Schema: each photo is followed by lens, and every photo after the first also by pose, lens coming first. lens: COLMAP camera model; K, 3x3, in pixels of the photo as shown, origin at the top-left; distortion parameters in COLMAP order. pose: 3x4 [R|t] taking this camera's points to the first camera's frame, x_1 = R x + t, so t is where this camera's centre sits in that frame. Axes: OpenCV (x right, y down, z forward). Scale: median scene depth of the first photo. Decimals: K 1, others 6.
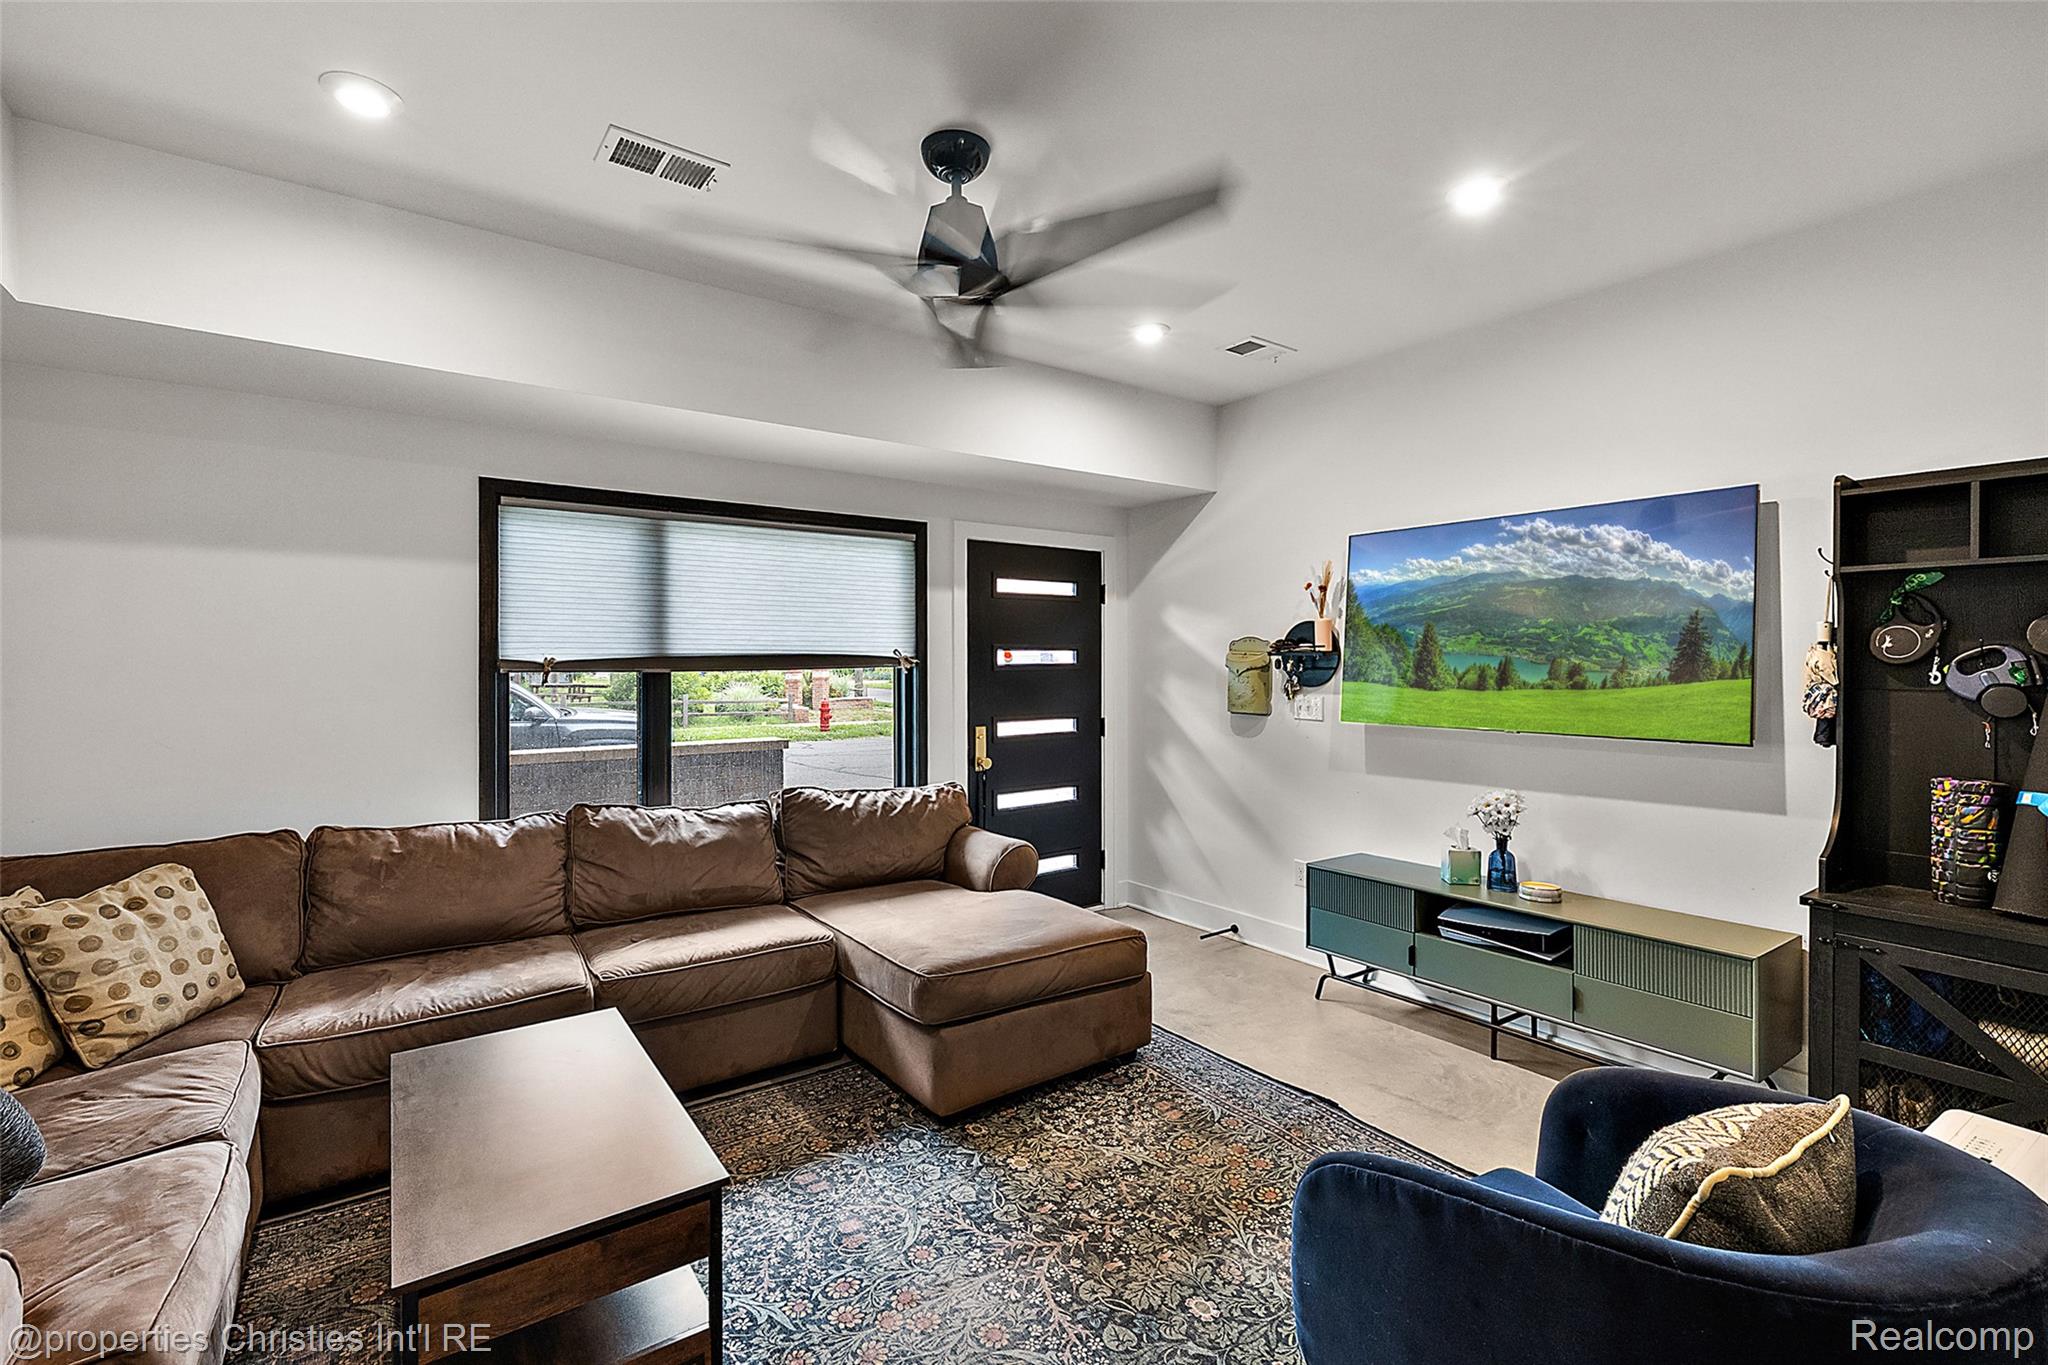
lens RADIAL K [[890.2, 0, 1034.0], [0, 890.2, 663.8], [0, 0, 1]] dist [-0.004130, 0.002250]
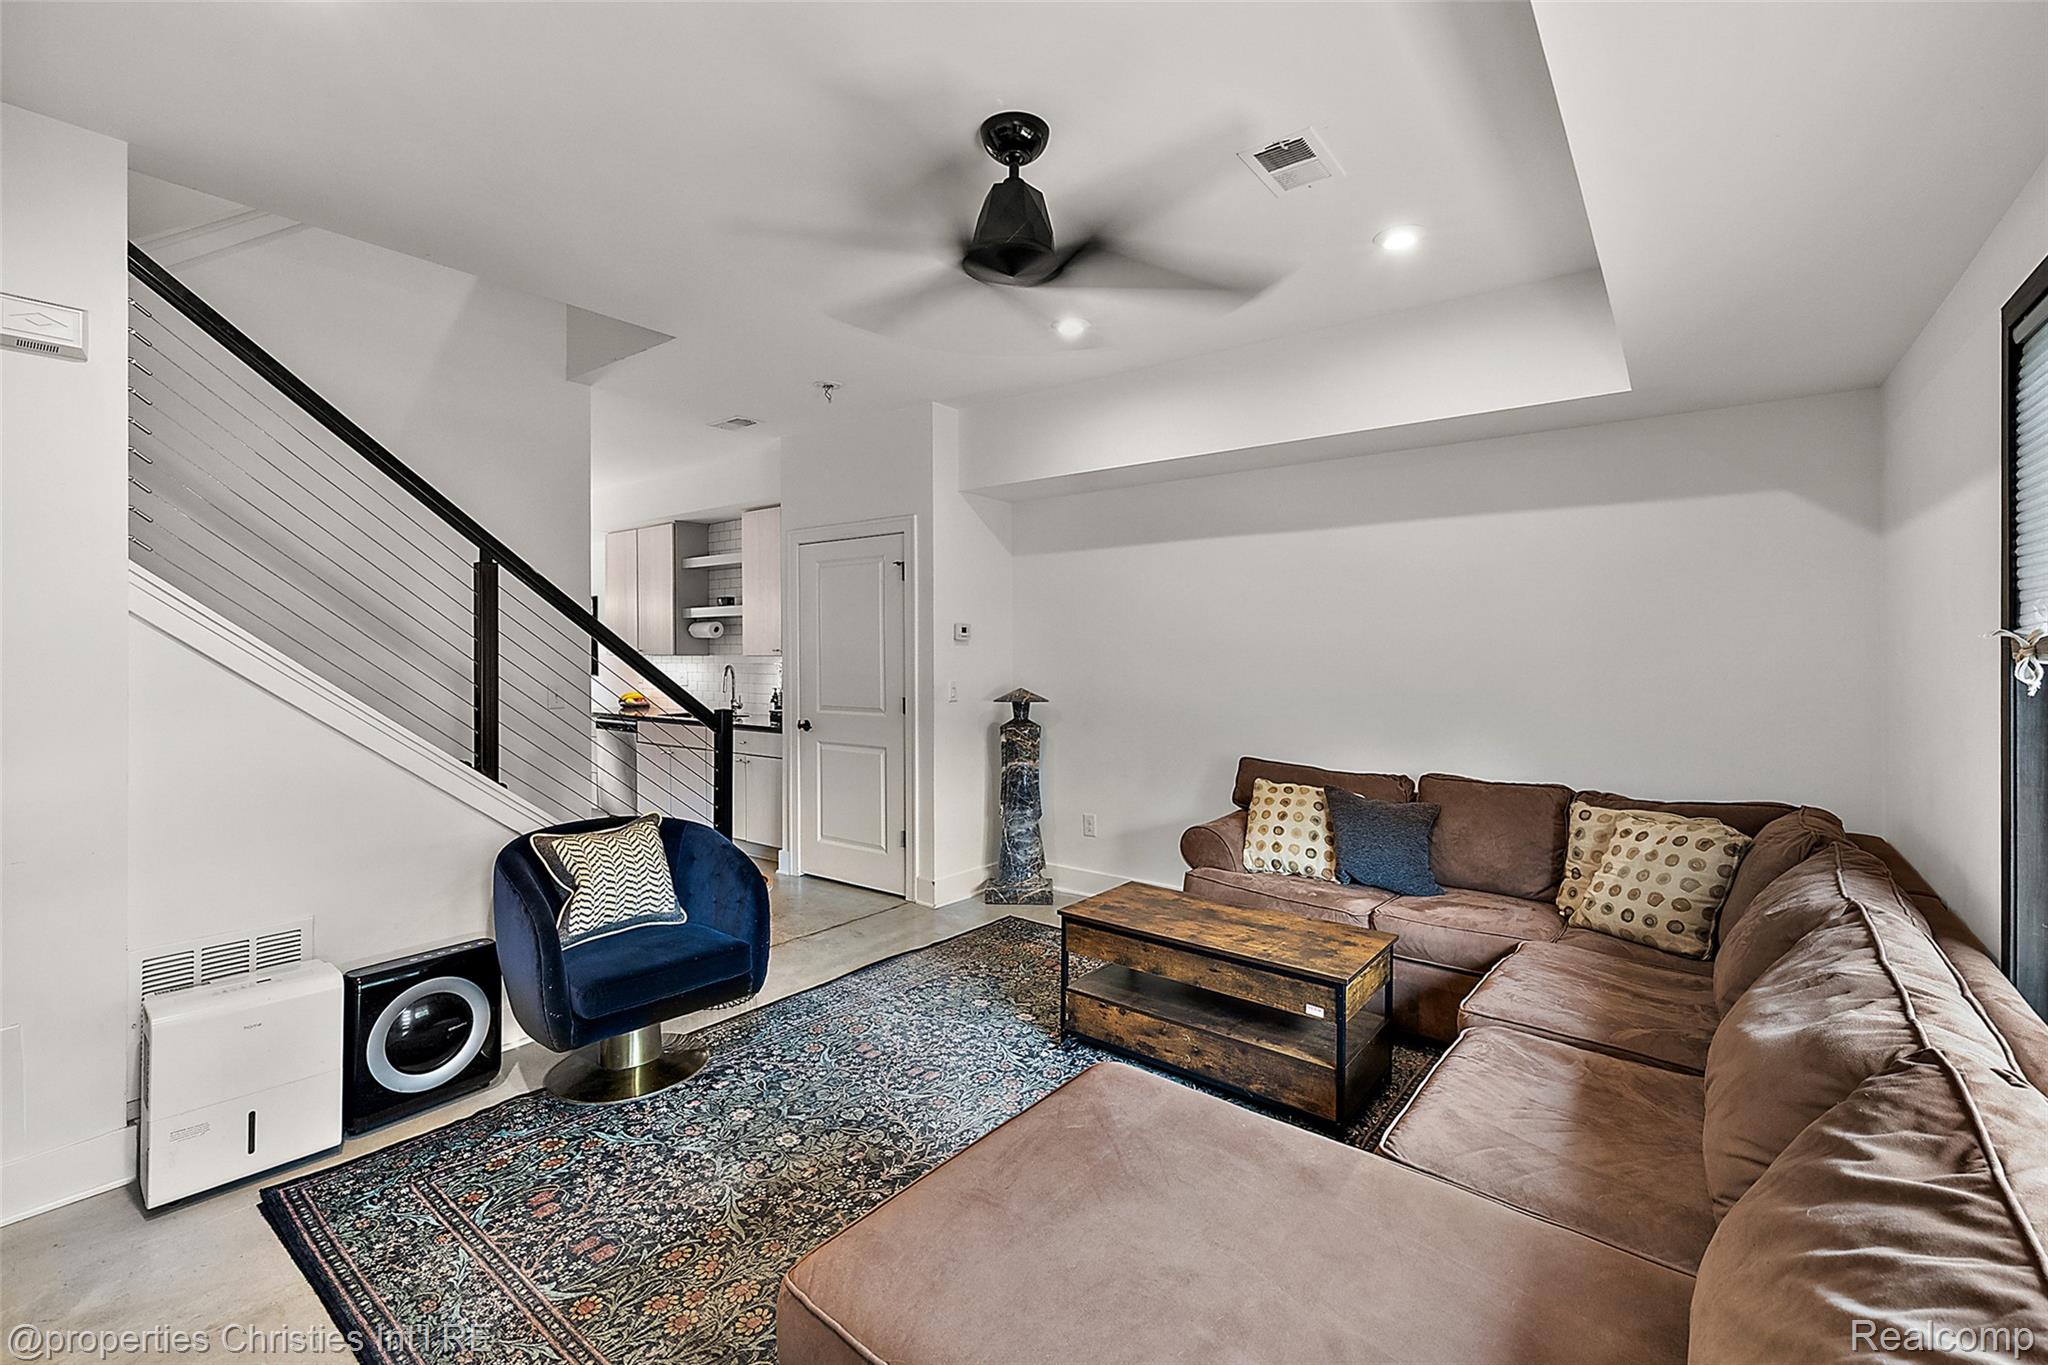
lens RADIAL K [[890.2, 0, 1013.0], [0, 890.2, 647.3], [0, 0, 1]] dist [-0.004130, 0.002250]
pose [[-0.966091, 0.000102, -0.258203, 0.129694], [-0.000175, 0.999999, 0.001050, 0.001667], [0.258203, 0.001059, -0.966090, 1.465545]]
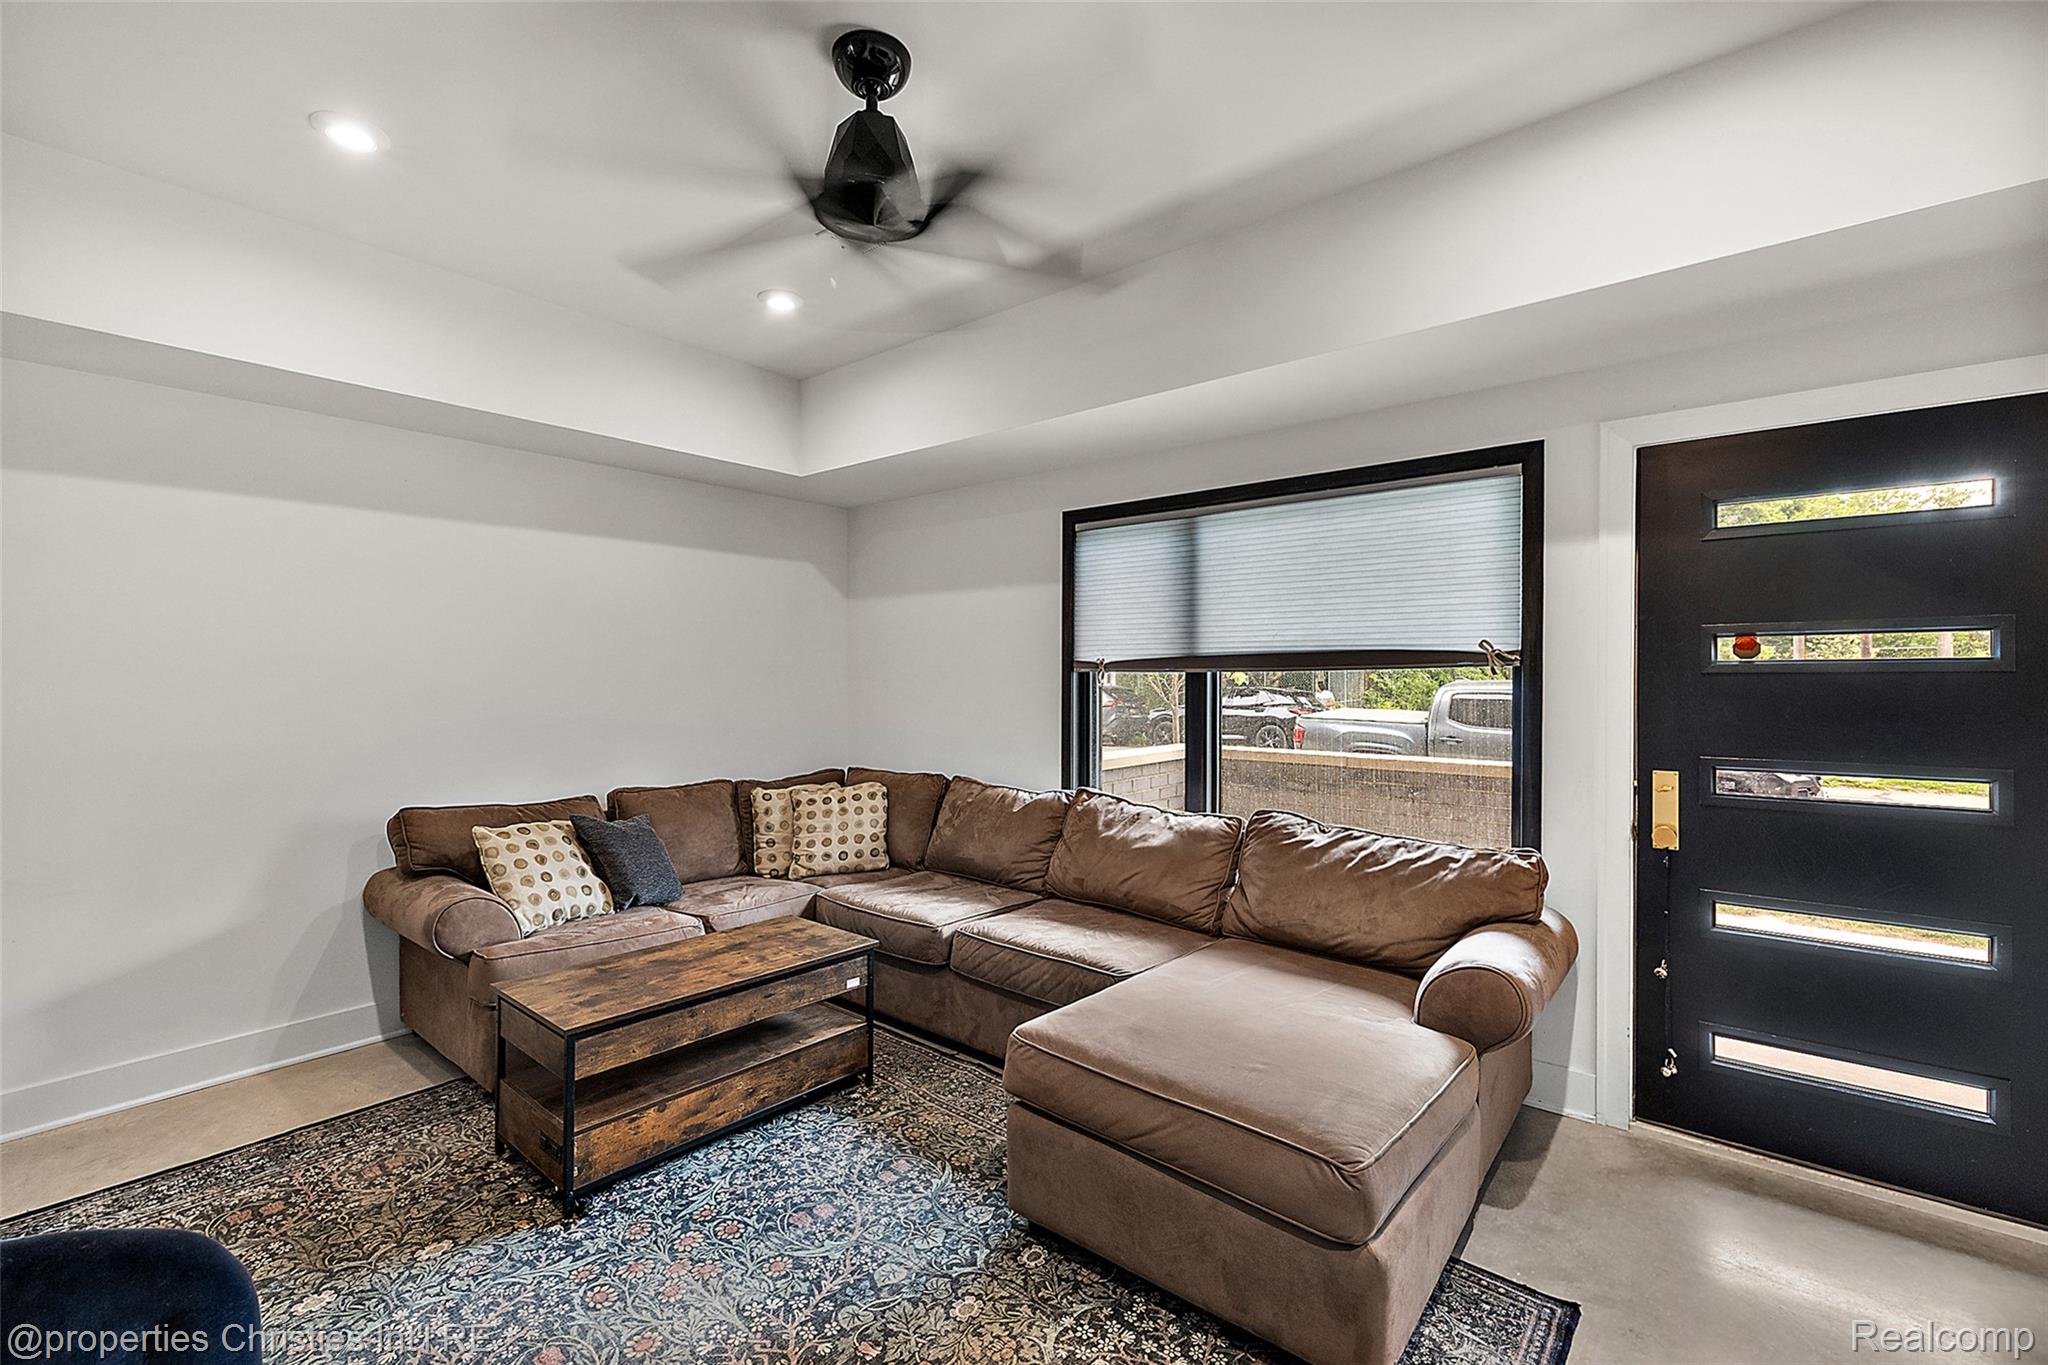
lens RADIAL K [[890.2, 0, 1028.6], [0, 890.2, 680.8], [0, 0, 1]] dist [-0.004130, 0.002250]
pose [[0.239005, 0.007522, -0.970989, 0.591146], [-0.003575, 0.999970, 0.006867, 0.015415], [0.971012, 0.001830, 0.239024, 0.702573]]
